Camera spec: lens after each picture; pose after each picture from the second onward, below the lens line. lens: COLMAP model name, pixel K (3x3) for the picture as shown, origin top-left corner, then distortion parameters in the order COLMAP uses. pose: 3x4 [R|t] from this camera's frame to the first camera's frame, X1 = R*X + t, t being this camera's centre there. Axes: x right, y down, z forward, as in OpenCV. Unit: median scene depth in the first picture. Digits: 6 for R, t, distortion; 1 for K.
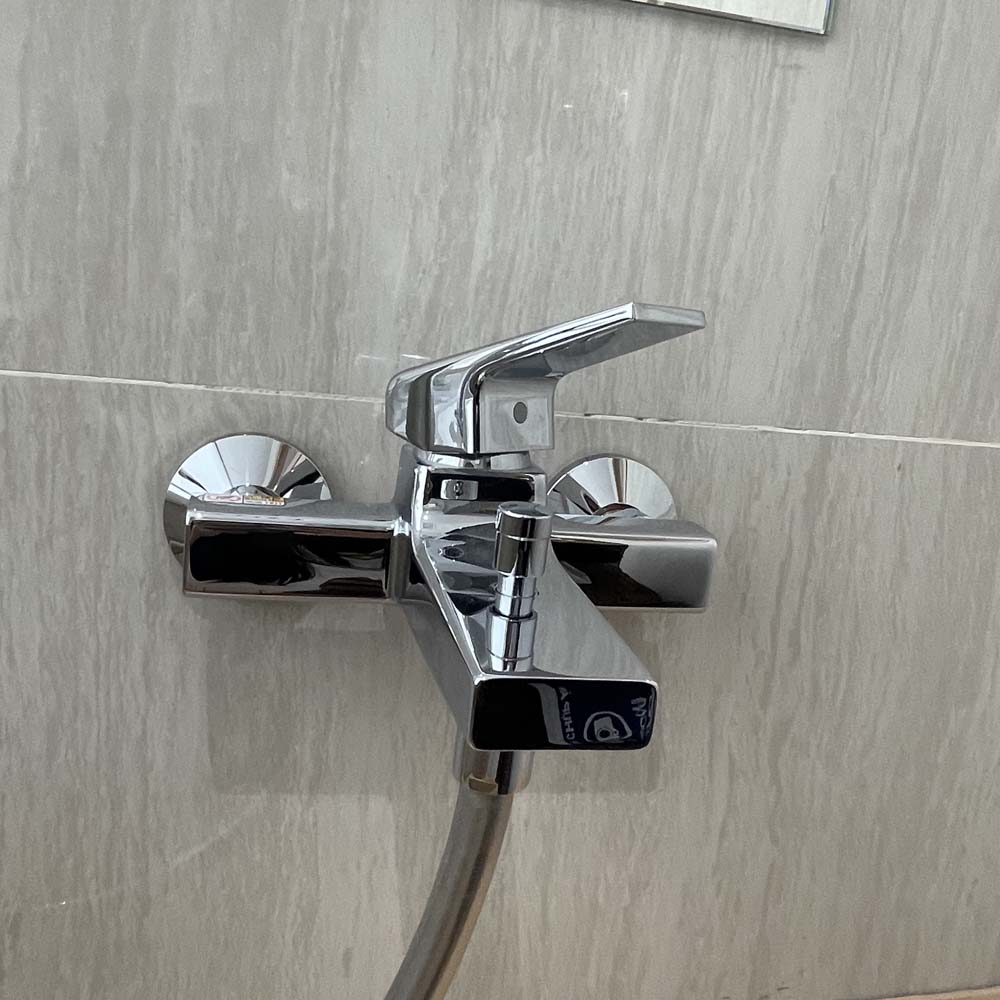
lens RADIAL K [[1008.9, 0, 498.6], [0, 1008.9, 527.4], [0, 0, 1]] dist [-0.017382, 0.000000]
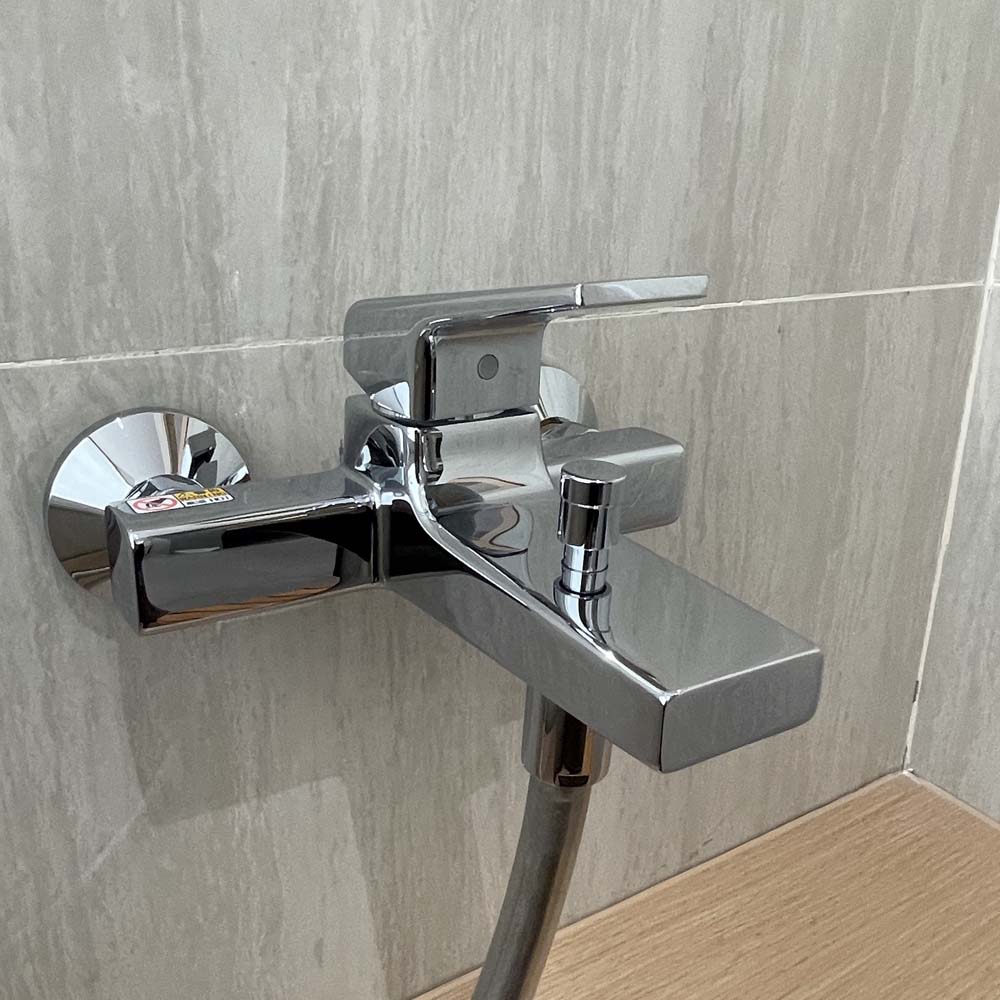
lens RADIAL K [[1008.9, 0, 476.6], [0, 1008.9, 528.5], [0, 0, 1]] dist [-0.017382, 0.000000]
pose [[0.945335, -0.189319, 0.265518, -0.205963], [0.149273, 0.975130, 0.163825, -0.085647], [-0.289930, -0.115235, 0.950085, 0.140723]]
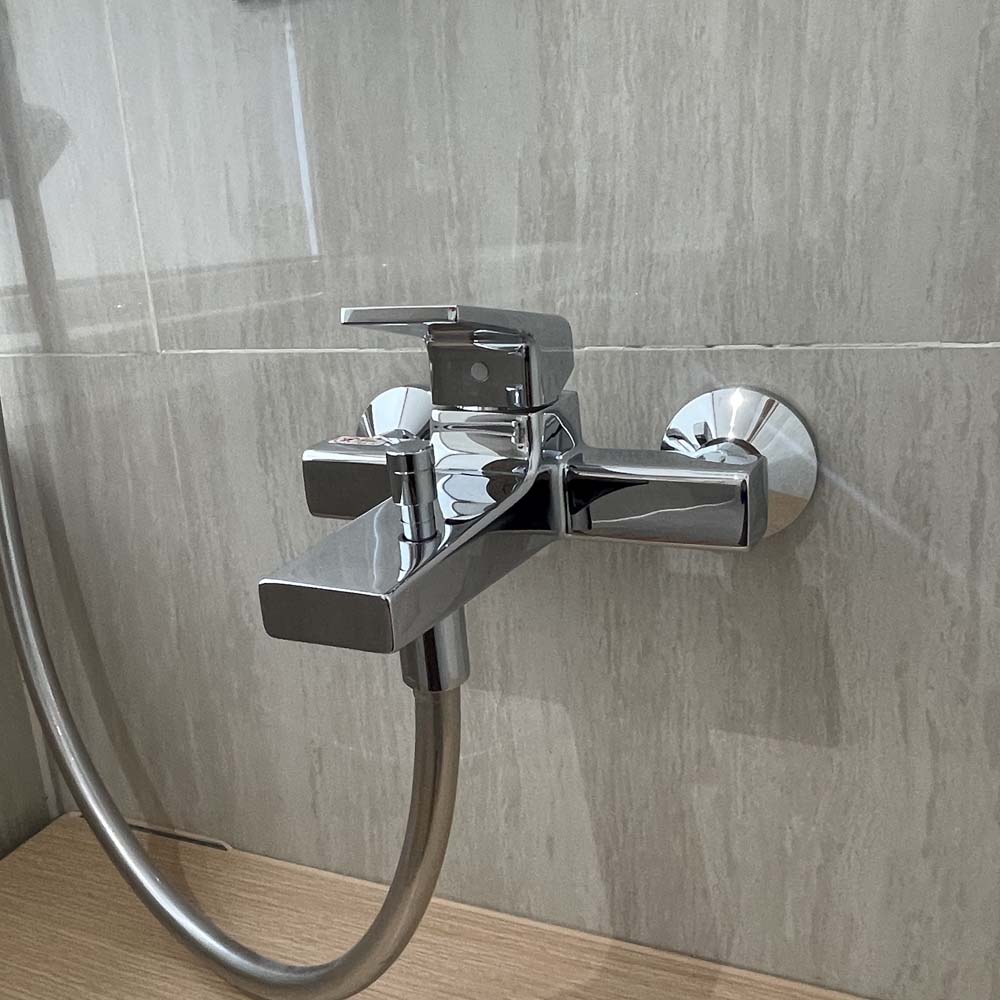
lens RADIAL K [[1008.9, 0, 506.9], [0, 1008.9, 521.5], [0, 0, 1]] dist [-0.017382, 0.000000]
pose [[0.773919, 0.032424, -0.632454, 0.572492], [0.001886, 0.998566, 0.053502, 0.005254], [0.633282, -0.042599, 0.772748, 0.119698]]
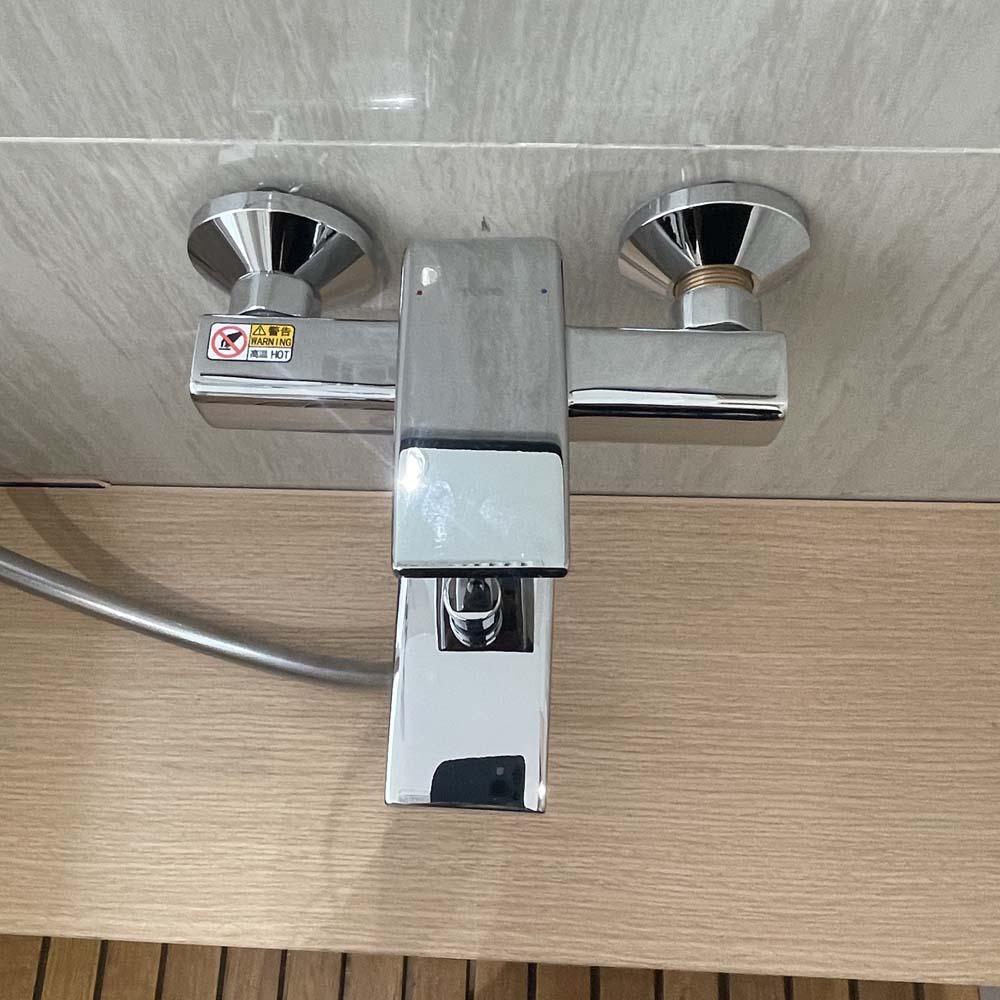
lens RADIAL K [[1008.9, 0, 490.8], [0, 1008.9, 523.6], [0, 0, 1]] dist [-0.017382, 0.000000]
pose [[0.954661, 0.218629, -0.202050, 0.154504], [0.055452, 0.536236, 0.842244, -0.594465], [0.292486, -0.815262, 0.499800, 0.387089]]
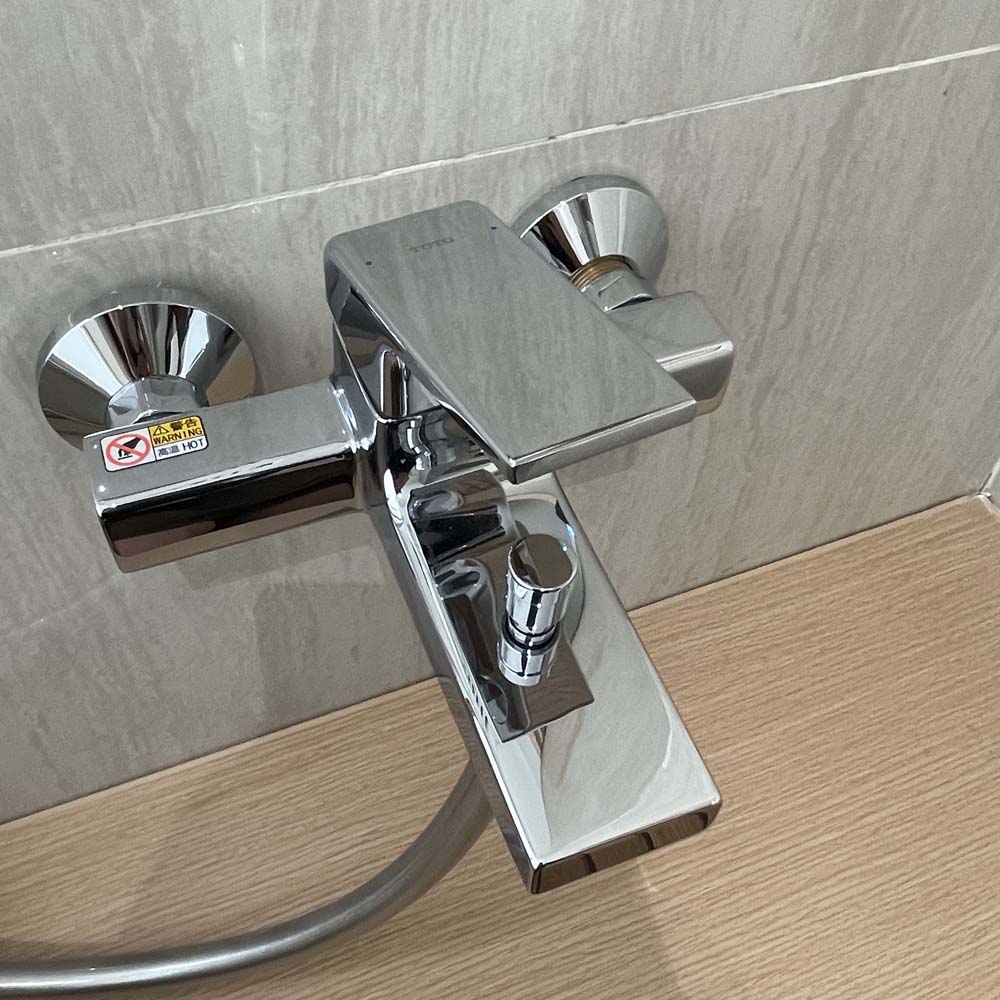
lens RADIAL K [[1008.9, 0, 473.7], [0, 1008.9, 522.9], [0, 0, 1]] dist [-0.017382, 0.000000]
pose [[0.987655, -0.155756, 0.016659, -0.024436], [0.109664, 0.763460, 0.636477, -0.378147], [-0.111854, -0.626792, 0.771116, 0.275746]]
